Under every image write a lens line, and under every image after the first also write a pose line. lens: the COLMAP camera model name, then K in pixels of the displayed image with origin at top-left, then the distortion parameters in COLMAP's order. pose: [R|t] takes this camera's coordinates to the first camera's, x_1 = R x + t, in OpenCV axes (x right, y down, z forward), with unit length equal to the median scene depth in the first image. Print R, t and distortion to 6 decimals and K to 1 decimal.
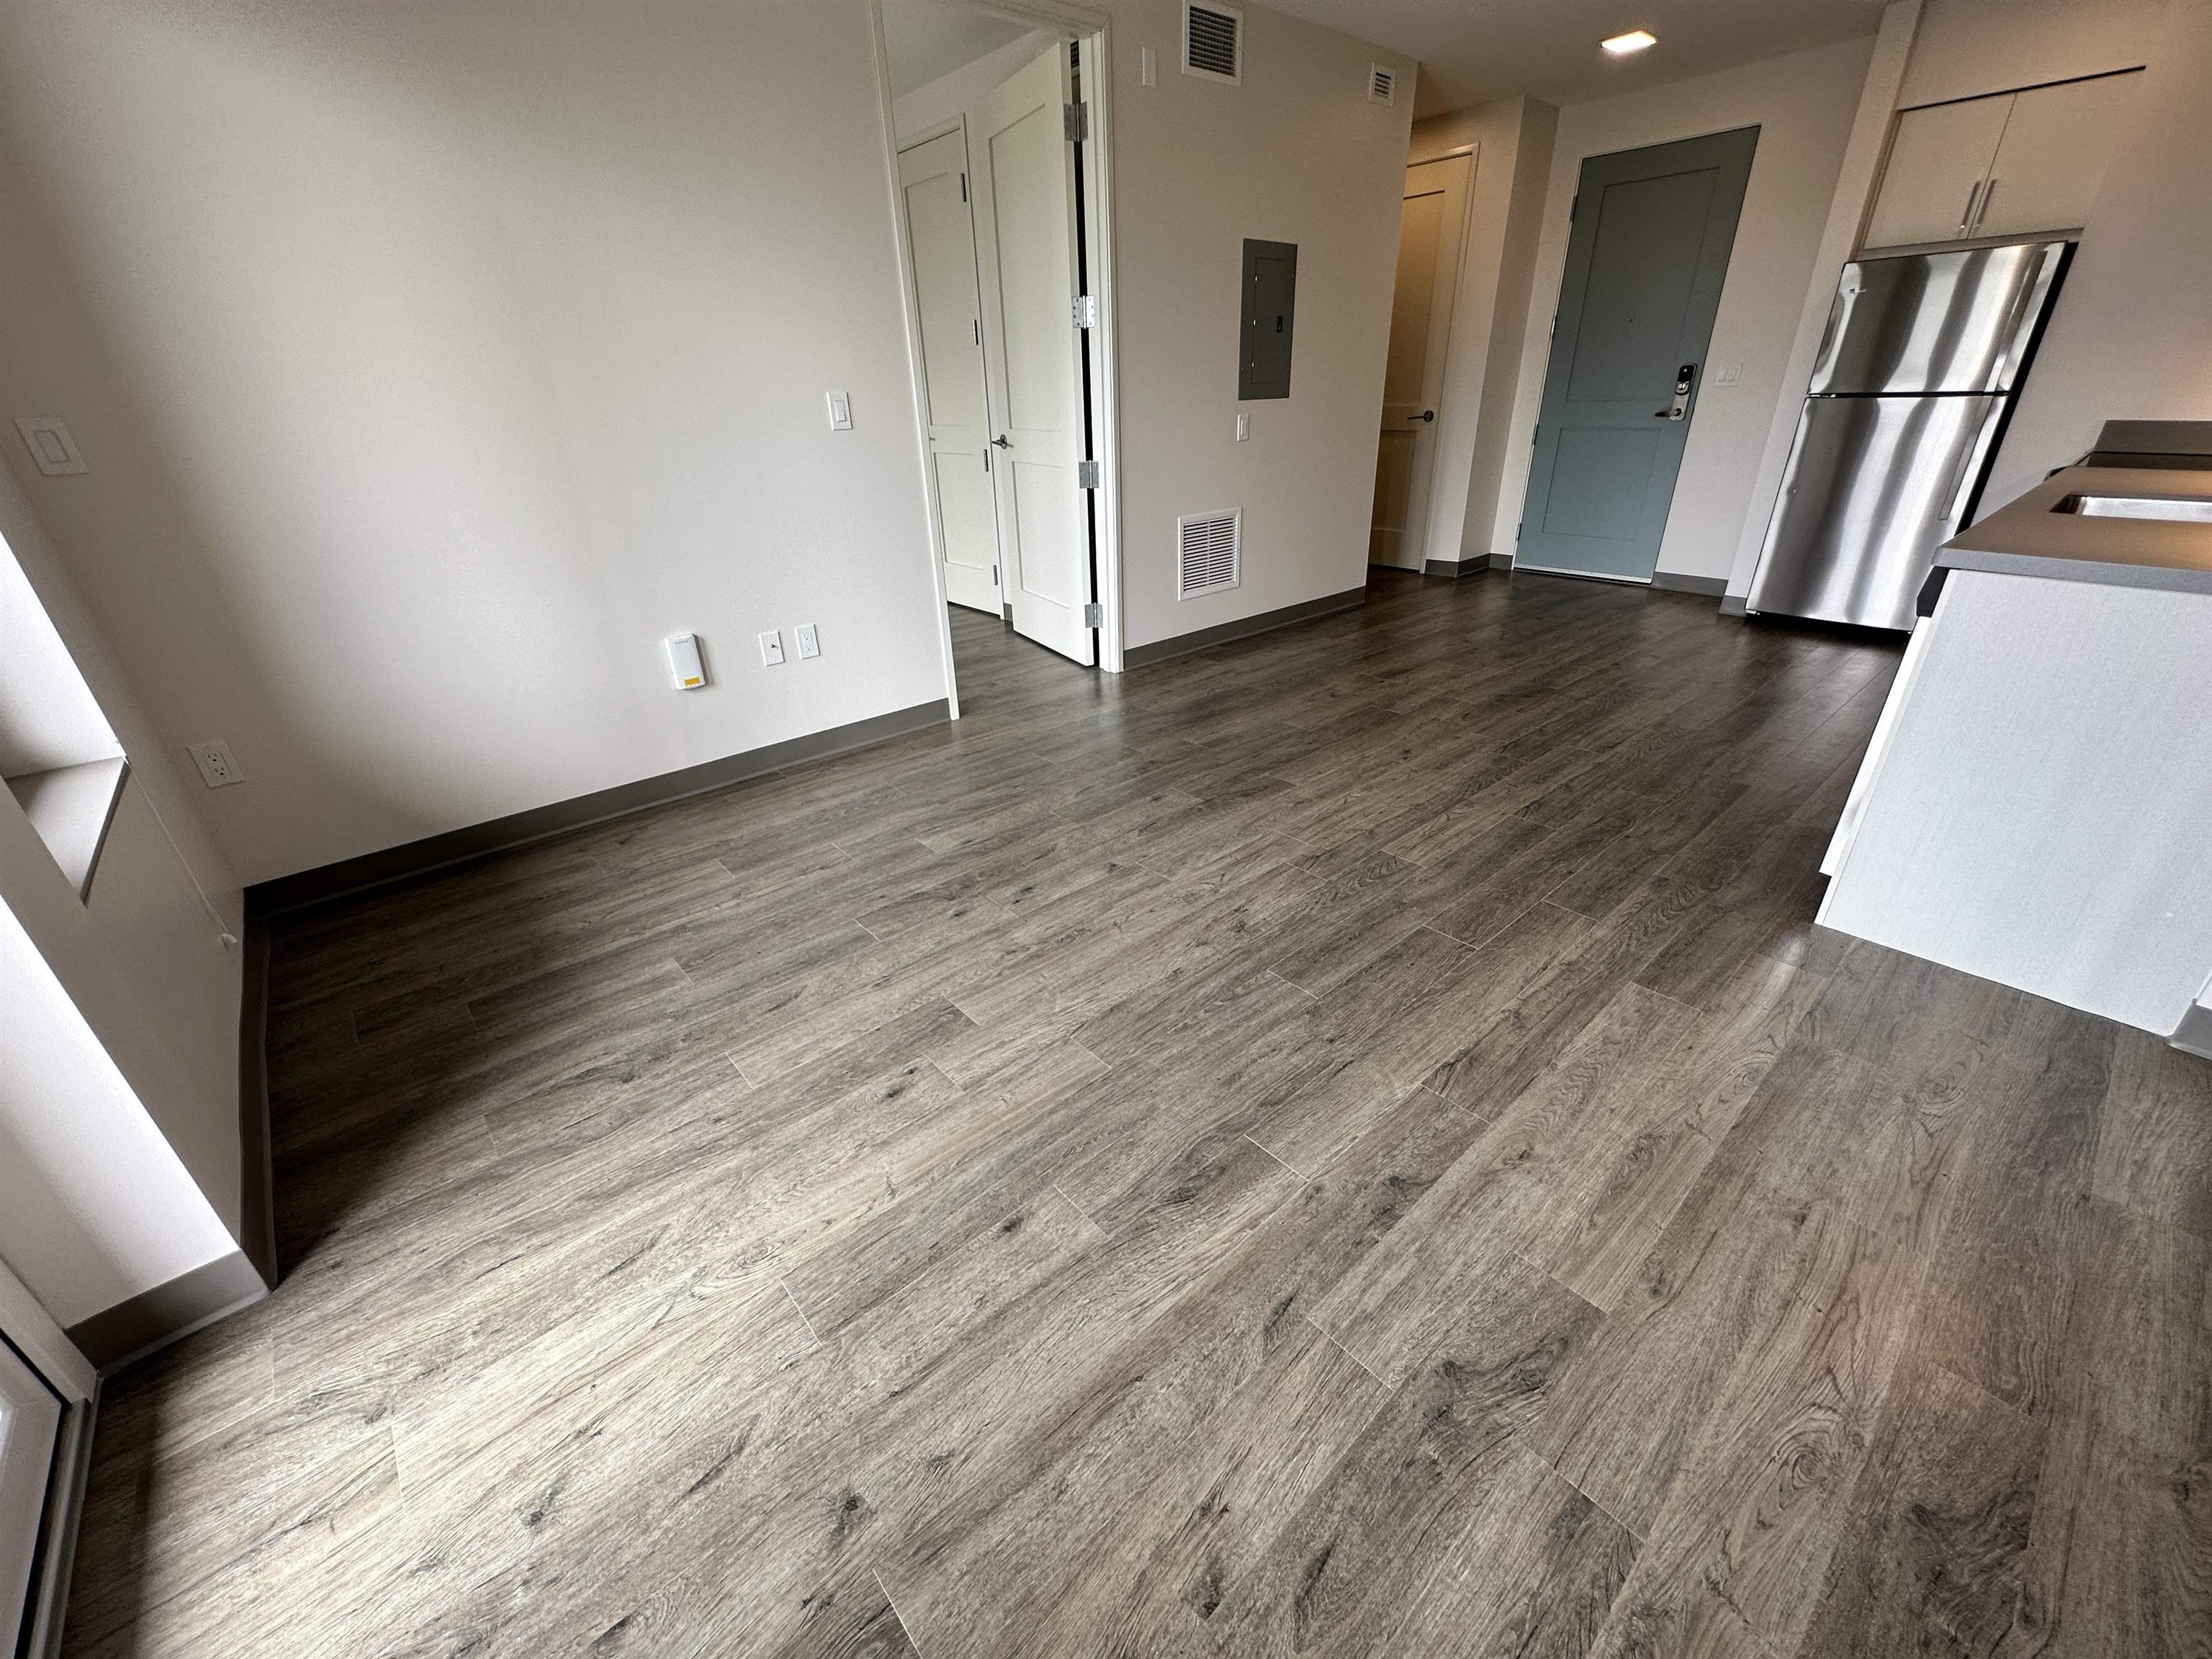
lens RADIAL K [[886.1, 0, 1106.8], [0, 886.1, 831.9], [0, 0, 1]] dist [-0.004269, 0.001678]
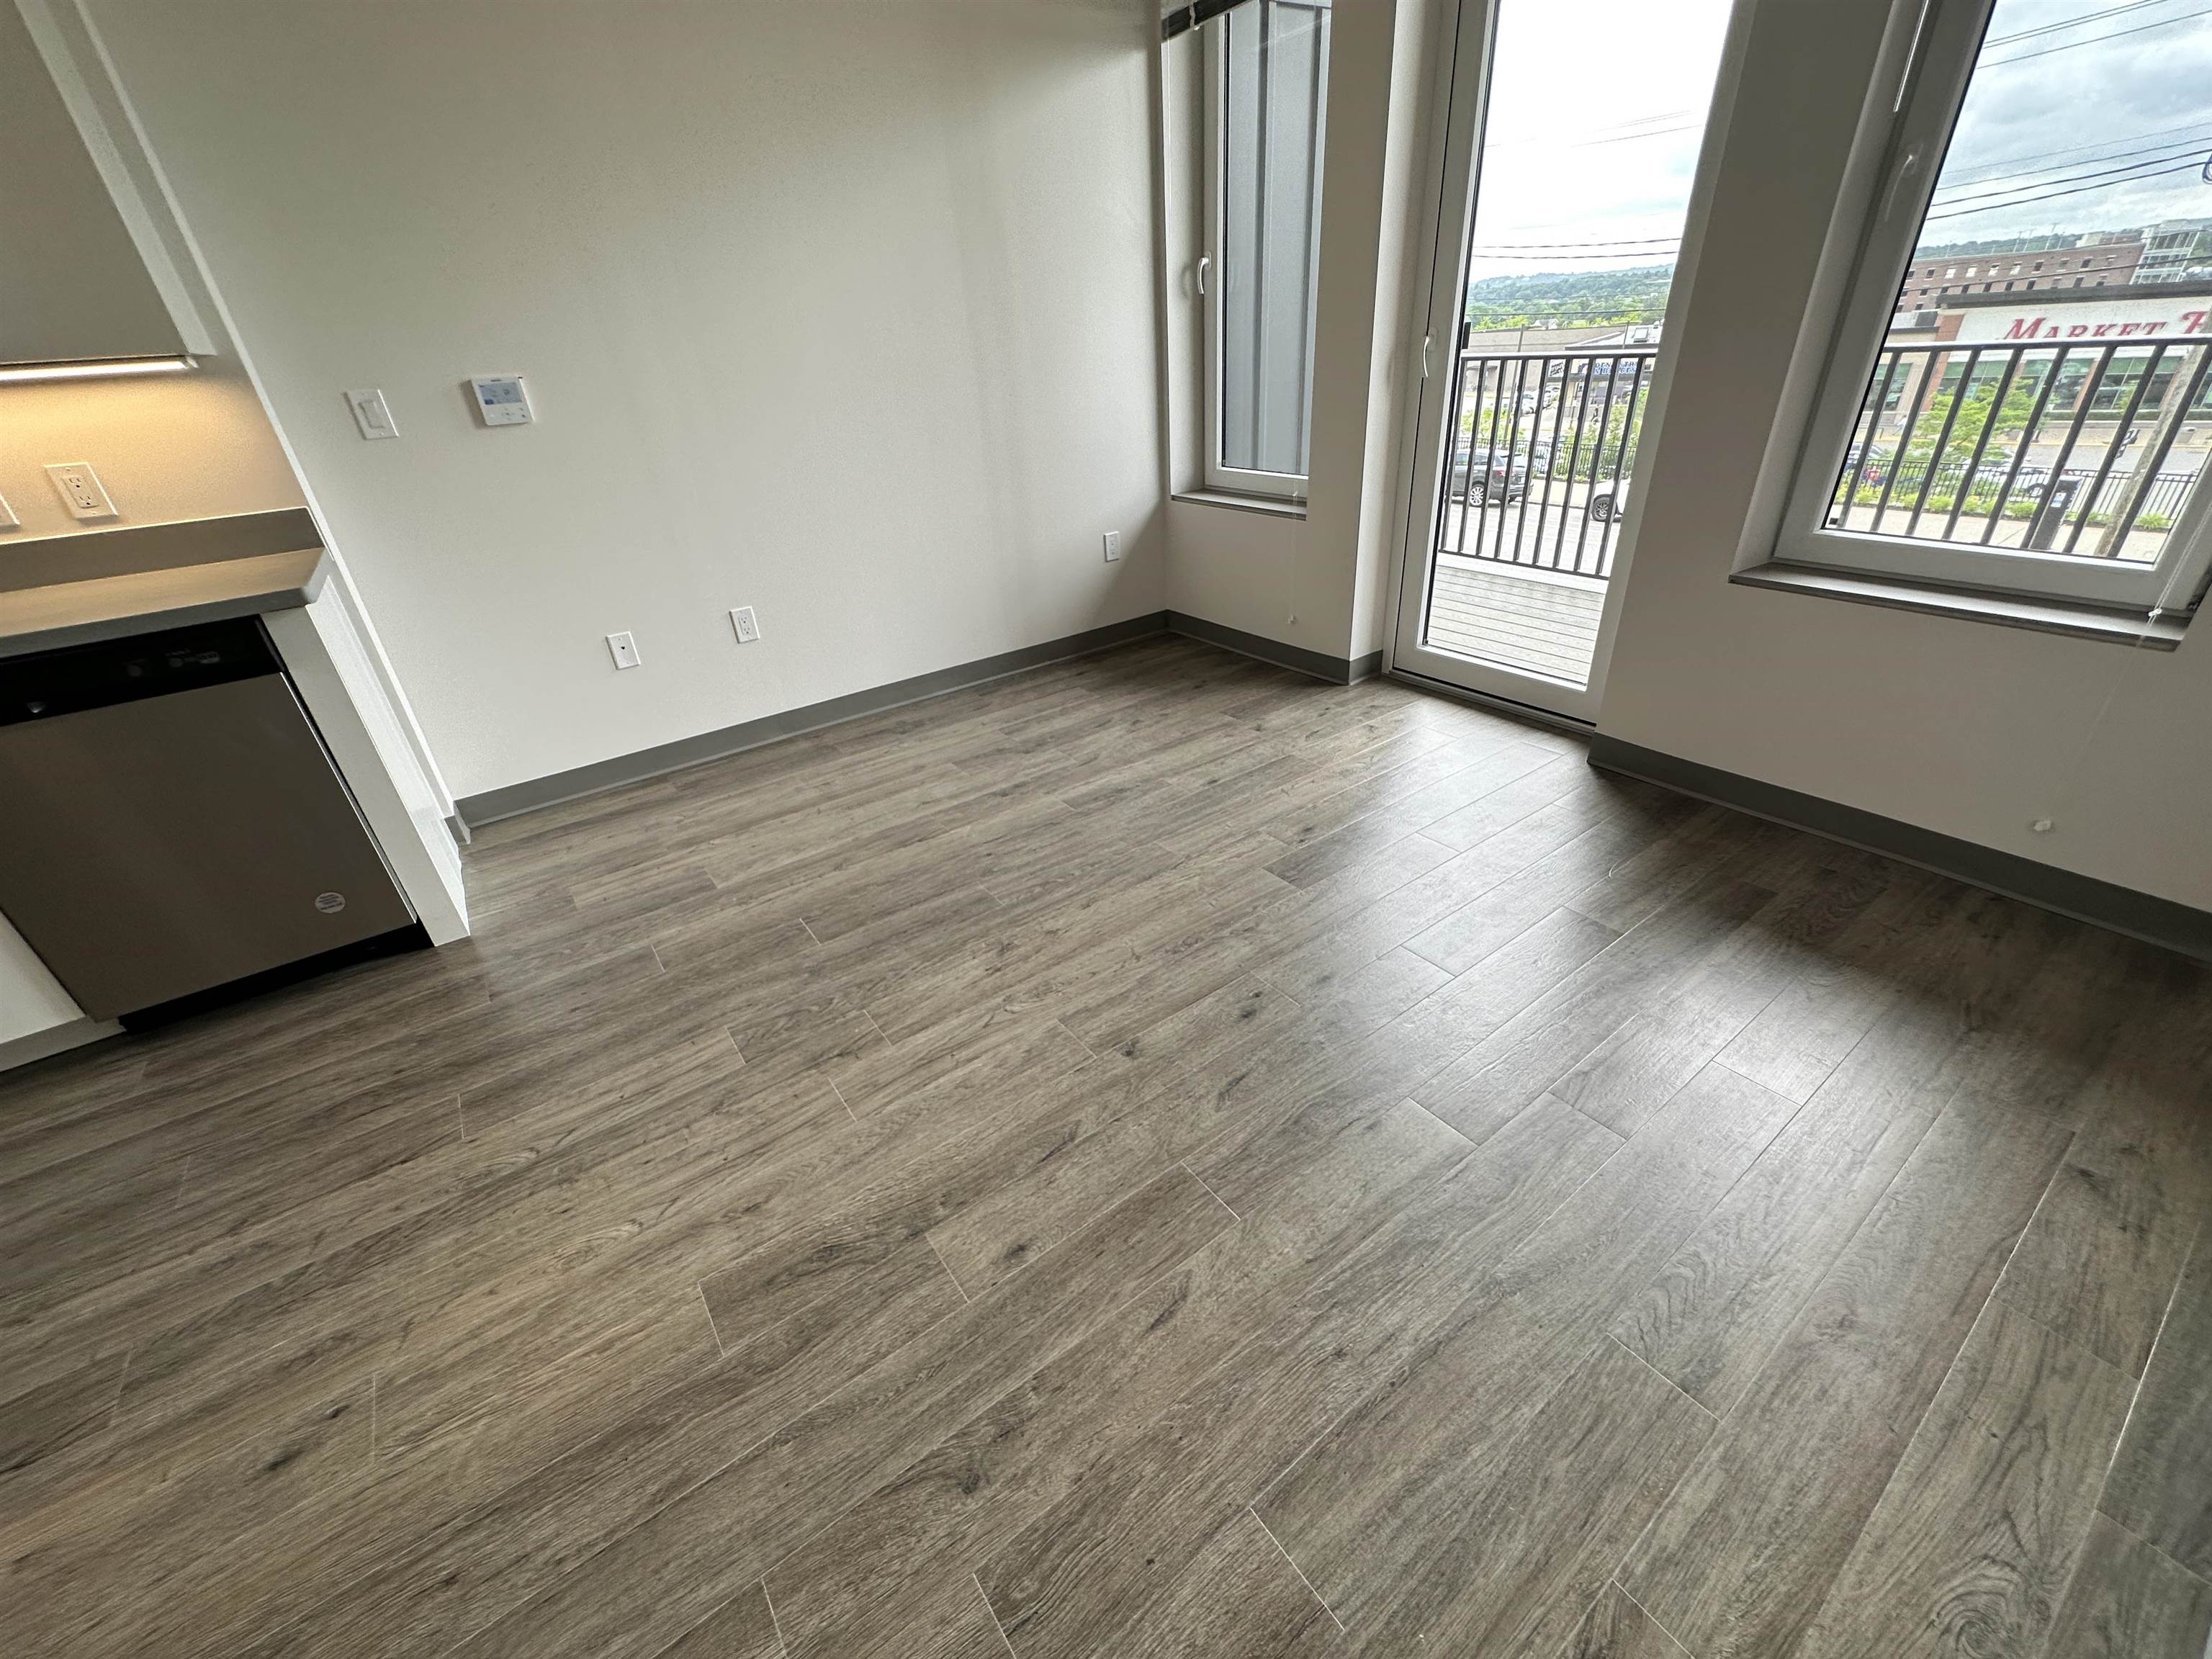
lens RADIAL K [[886.1, 0, 1106.8], [0, 886.1, 831.9], [0, 0, 1]] dist [-0.004269, 0.001678]
pose [[-0.991764, 0.030754, 0.124330, -0.075089], [0.120534, 0.552338, 0.824860, -0.716072], [-0.043304, 0.833053, -0.551496, 1.406381]]
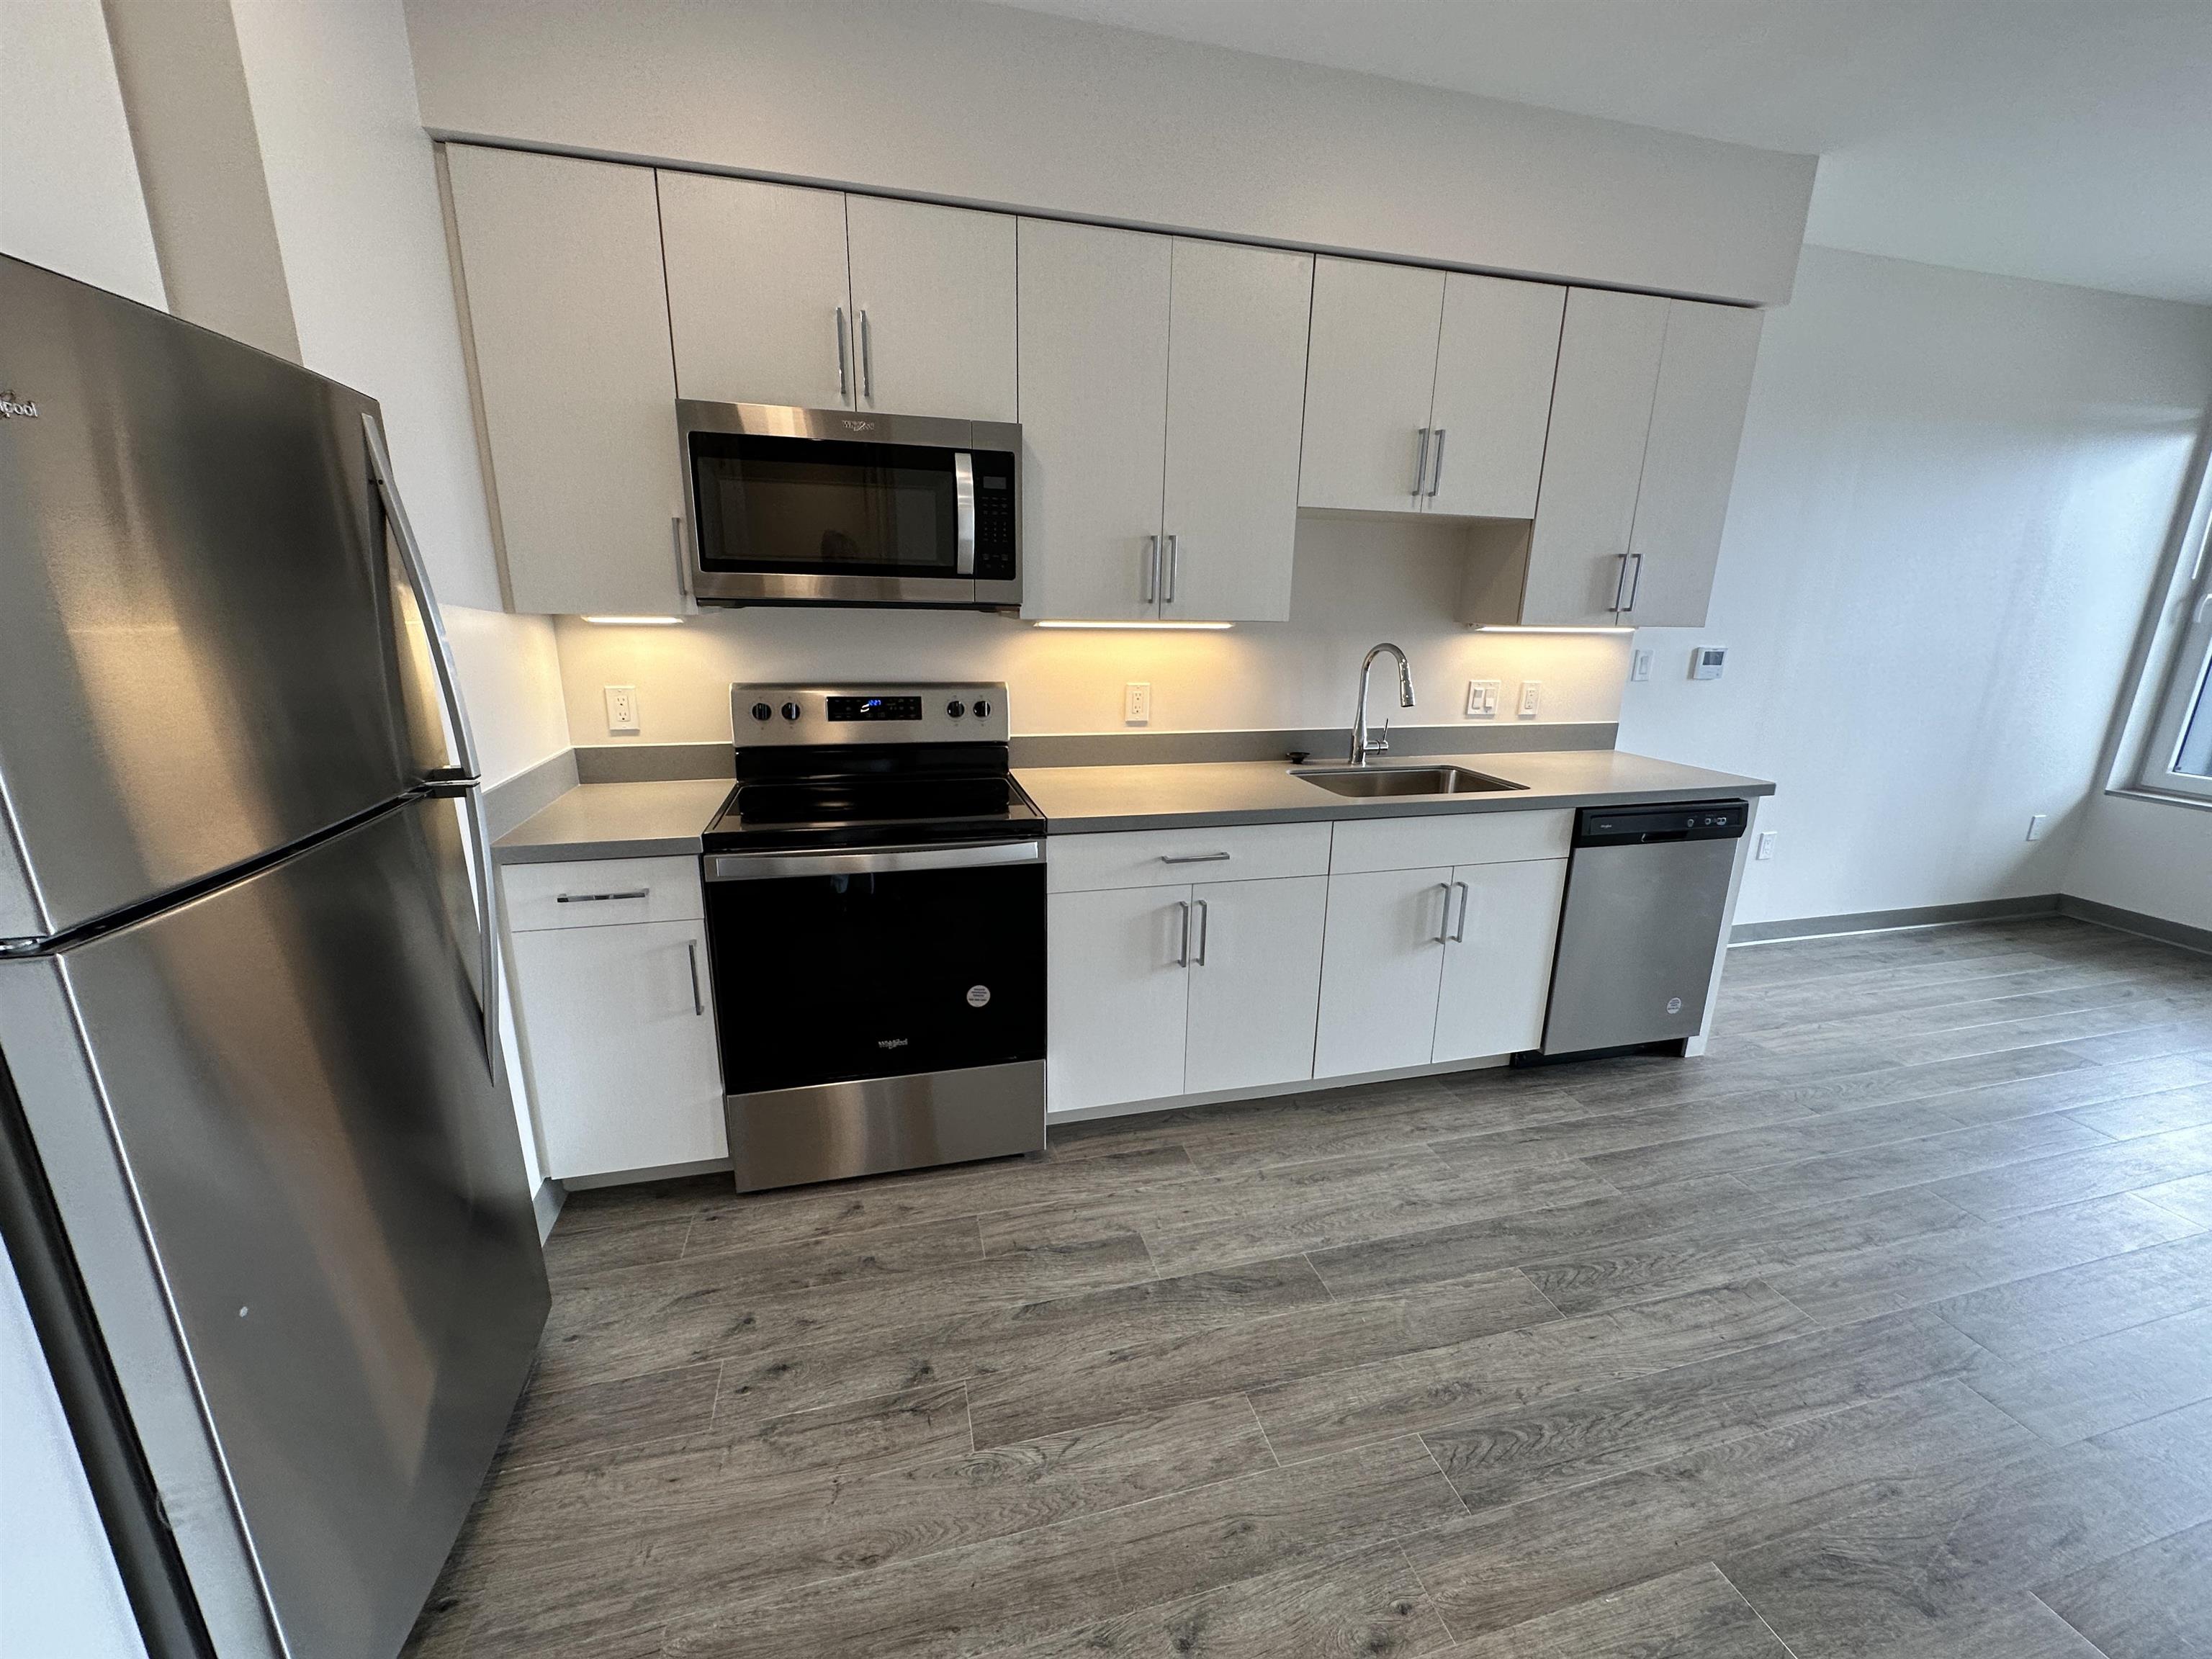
lens RADIAL K [[886.1, 0, 1106.8], [0, 886.1, 831.9], [0, 0, 1]] dist [-0.004269, 0.001678]
pose [[-0.894582, -0.101526, 0.435219, 1.027640], [0.209487, 0.764969, 0.609046, -1.096517], [-0.394763, 0.636014, -0.663059, 1.952186]]
